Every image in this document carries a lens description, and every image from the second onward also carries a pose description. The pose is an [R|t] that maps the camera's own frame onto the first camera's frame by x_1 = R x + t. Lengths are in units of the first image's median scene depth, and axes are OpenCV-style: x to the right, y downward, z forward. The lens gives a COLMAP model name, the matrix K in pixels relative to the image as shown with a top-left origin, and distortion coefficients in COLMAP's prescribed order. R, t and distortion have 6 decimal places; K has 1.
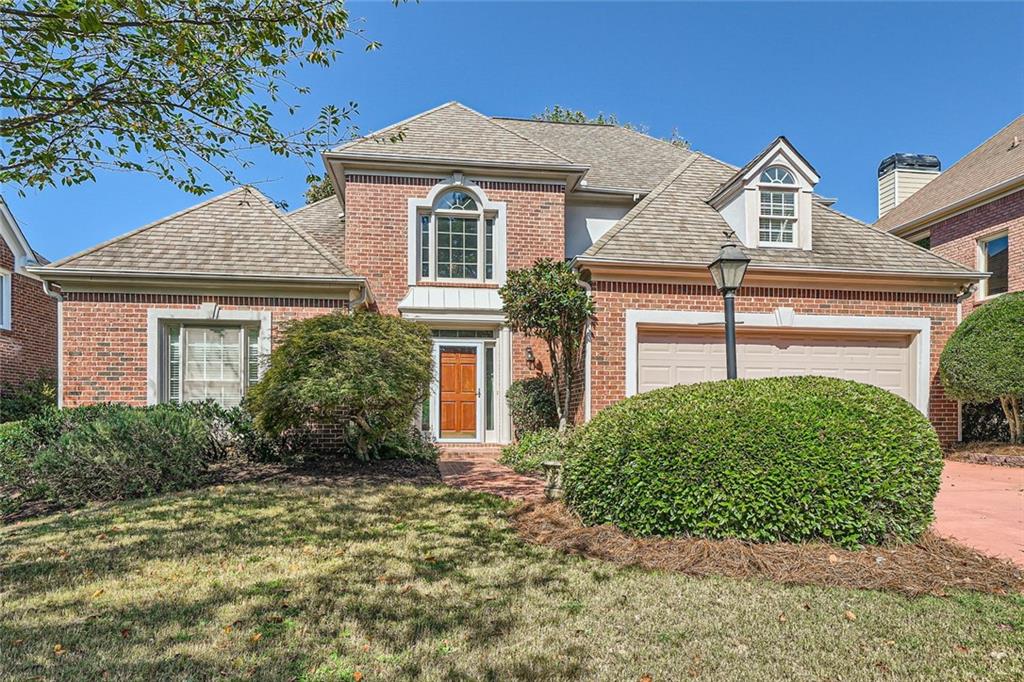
lens RADIAL K [[613.6, 0, 512.0], [0, 613.6, 341.0], [0, 0, 1]] dist [-0.002008, 0.000586]
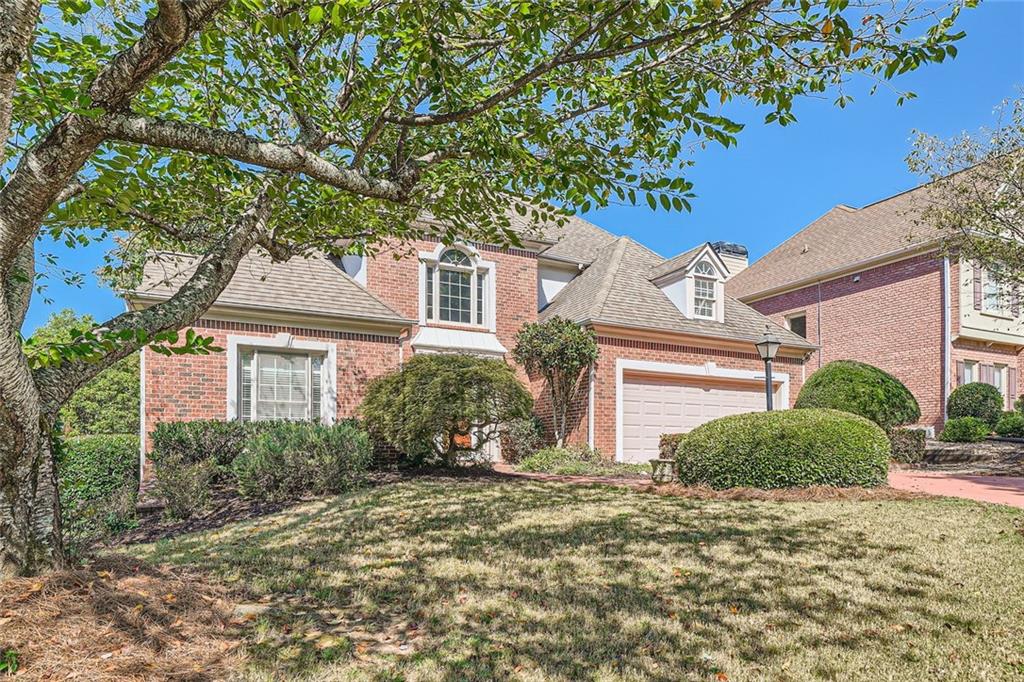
lens RADIAL K [[631.1, 0, 512.0], [0, 631.1, 341.0], [0, 0, 1]] dist [-0.003790, -0.000519]
pose [[0.944526, 0.060893, 0.322742, -0.452288], [-0.044299, 0.997303, -0.058520, 0.002111], [-0.325435, 0.040976, 0.944676, -0.230734]]
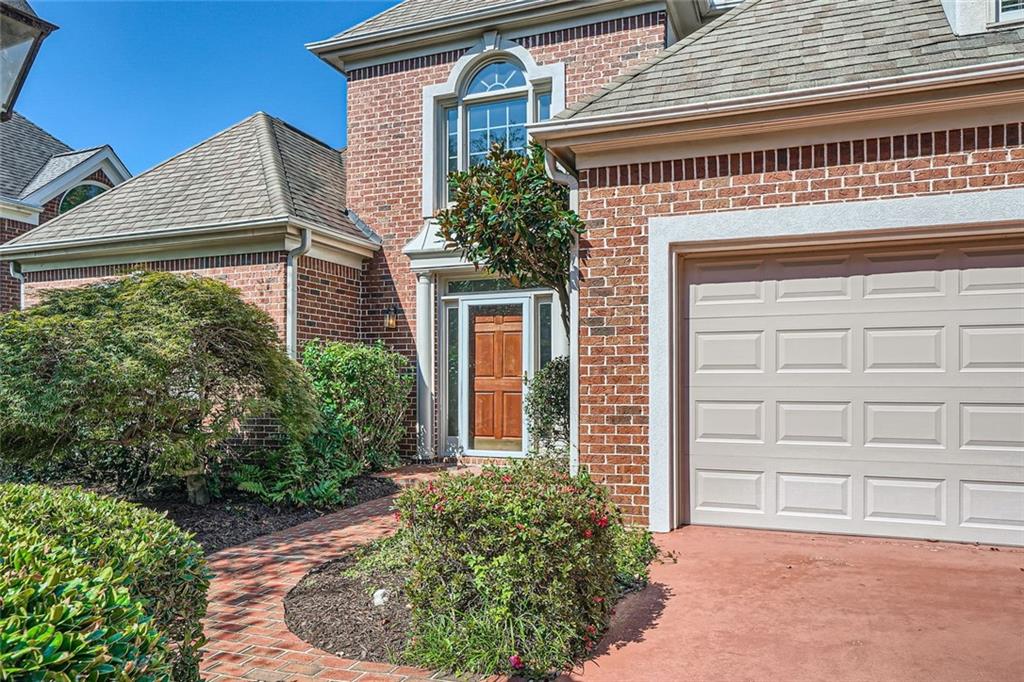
lens RADIAL K [[721.7, 0, 515.1], [0, 721.7, 317.0], [0, 0, 1]] dist [-0.012399, -0.001898]
pose [[0.872589, -0.047213, -0.486168, 0.341766], [0.067733, 0.997397, 0.024708, 0.004864], [0.483736, -0.054490, 0.873516, 0.415079]]
